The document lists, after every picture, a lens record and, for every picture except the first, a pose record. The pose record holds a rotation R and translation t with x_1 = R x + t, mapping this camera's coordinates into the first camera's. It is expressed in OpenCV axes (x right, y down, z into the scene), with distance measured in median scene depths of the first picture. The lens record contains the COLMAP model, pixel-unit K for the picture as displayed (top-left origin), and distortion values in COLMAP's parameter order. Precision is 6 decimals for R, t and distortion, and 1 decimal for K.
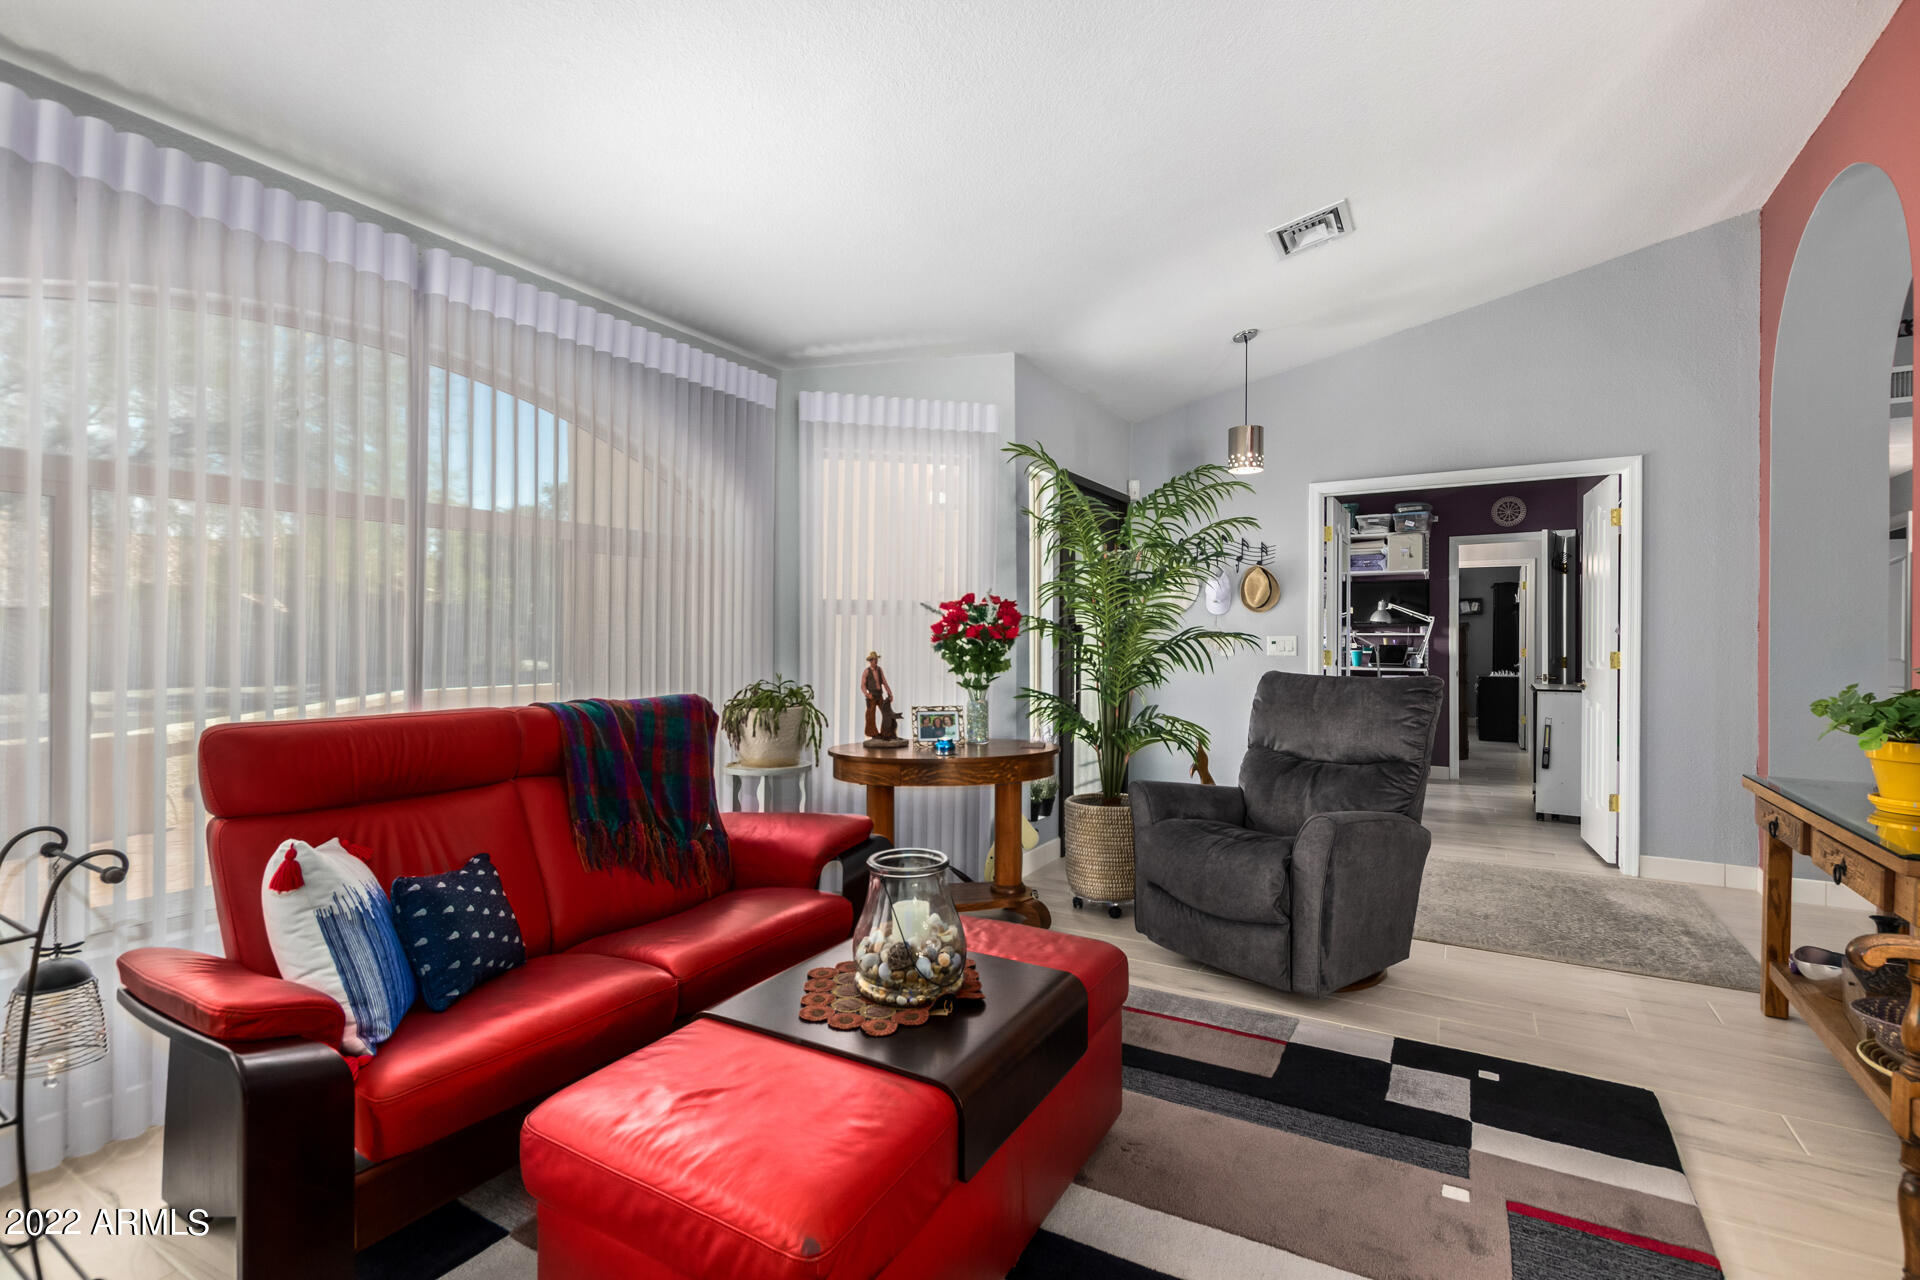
lens RADIAL K [[879.4, 0, 969.0], [0, 879.4, 641.7], [0, 0, 1]] dist [0.002676, -0.000910]
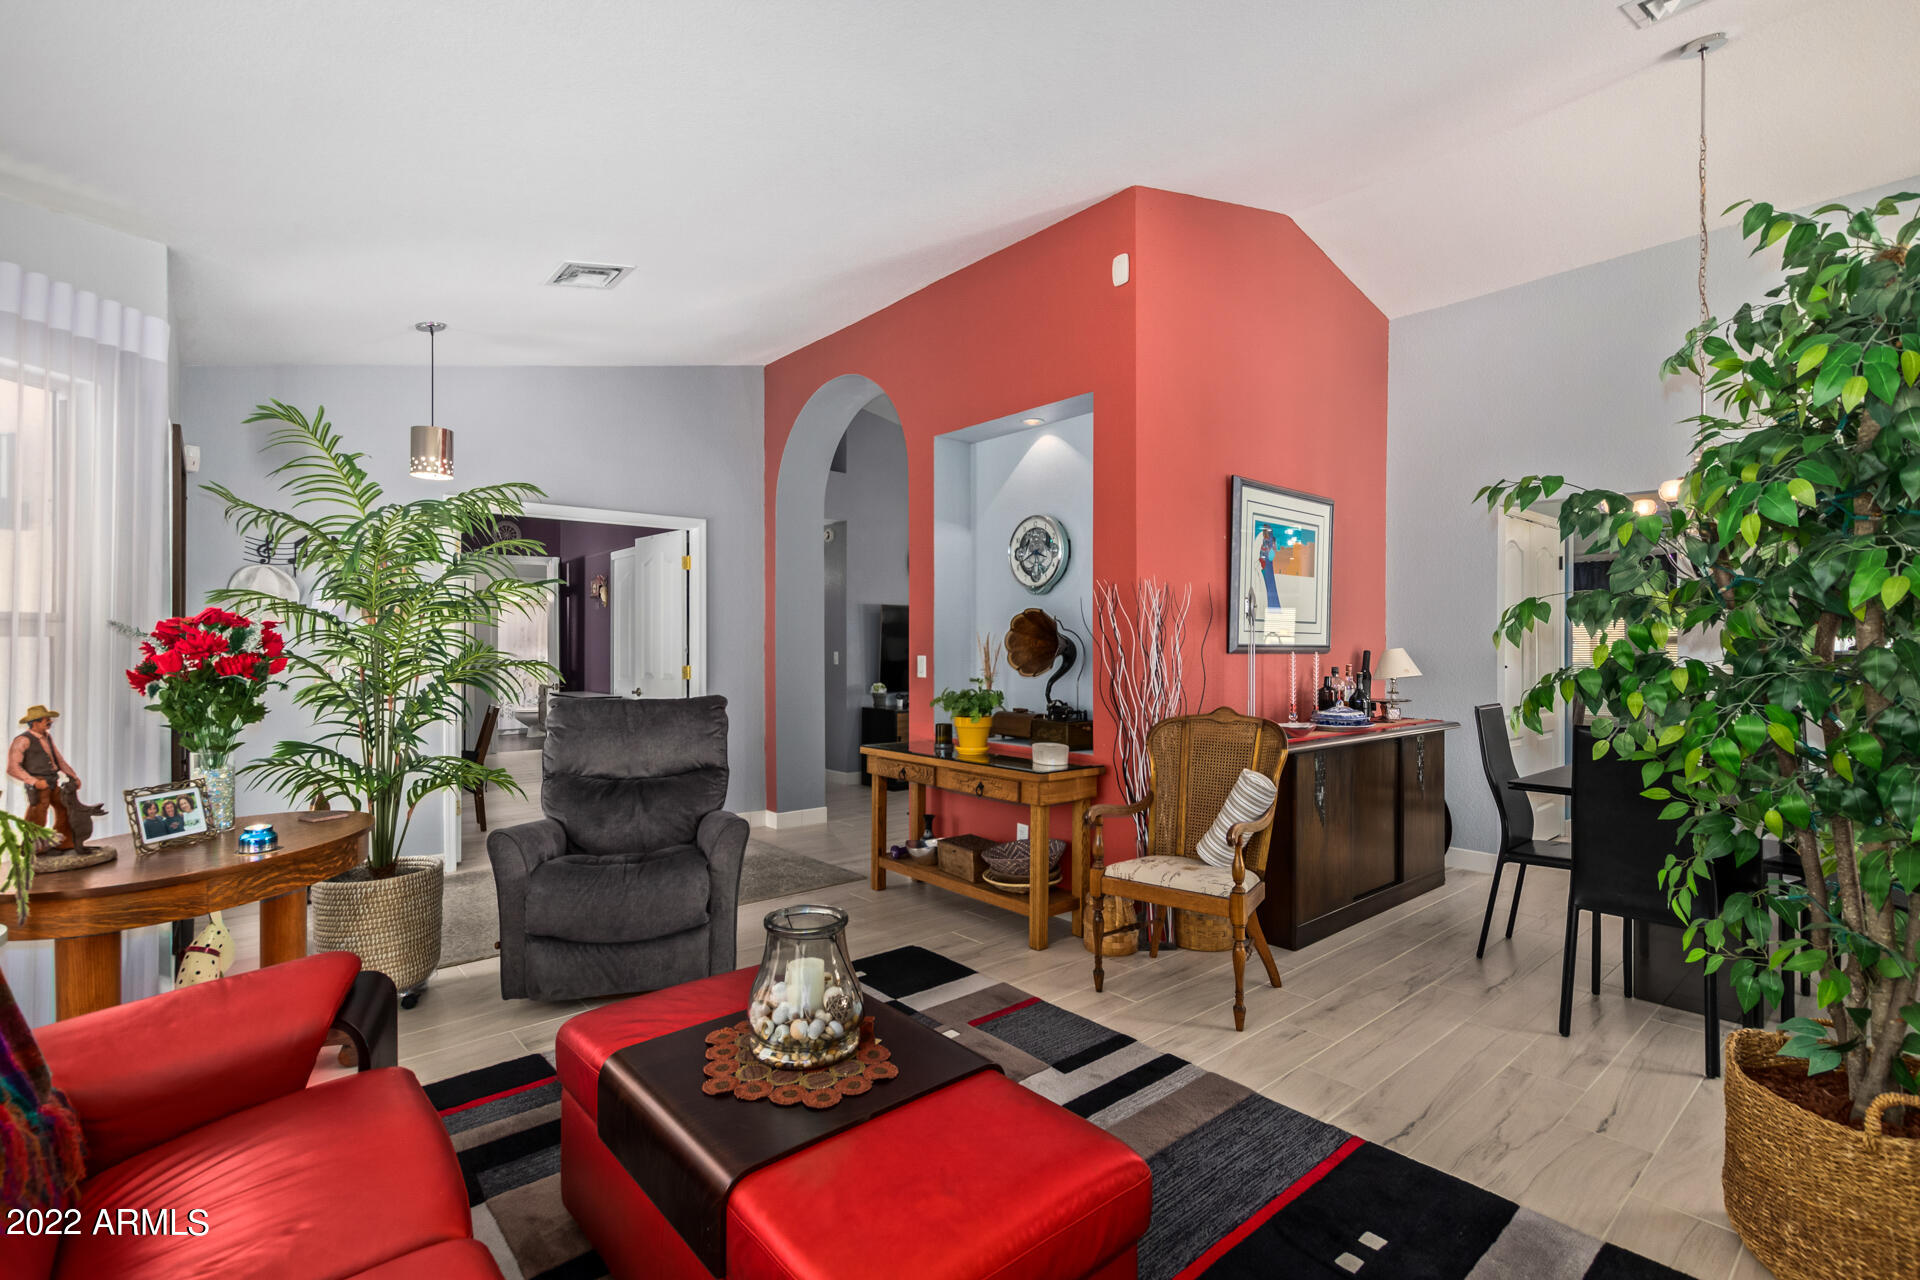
lens RADIAL K [[879.4, 0, 956.0], [0, 879.4, 637.0], [0, 0, 1]] dist [0.002676, -0.000910]
pose [[0.323371, 0.003901, 0.946264, -0.459276], [-0.001014, 0.999992, -0.003776, -0.032771], [-0.946272, 0.000261, 0.323373, 0.248140]]
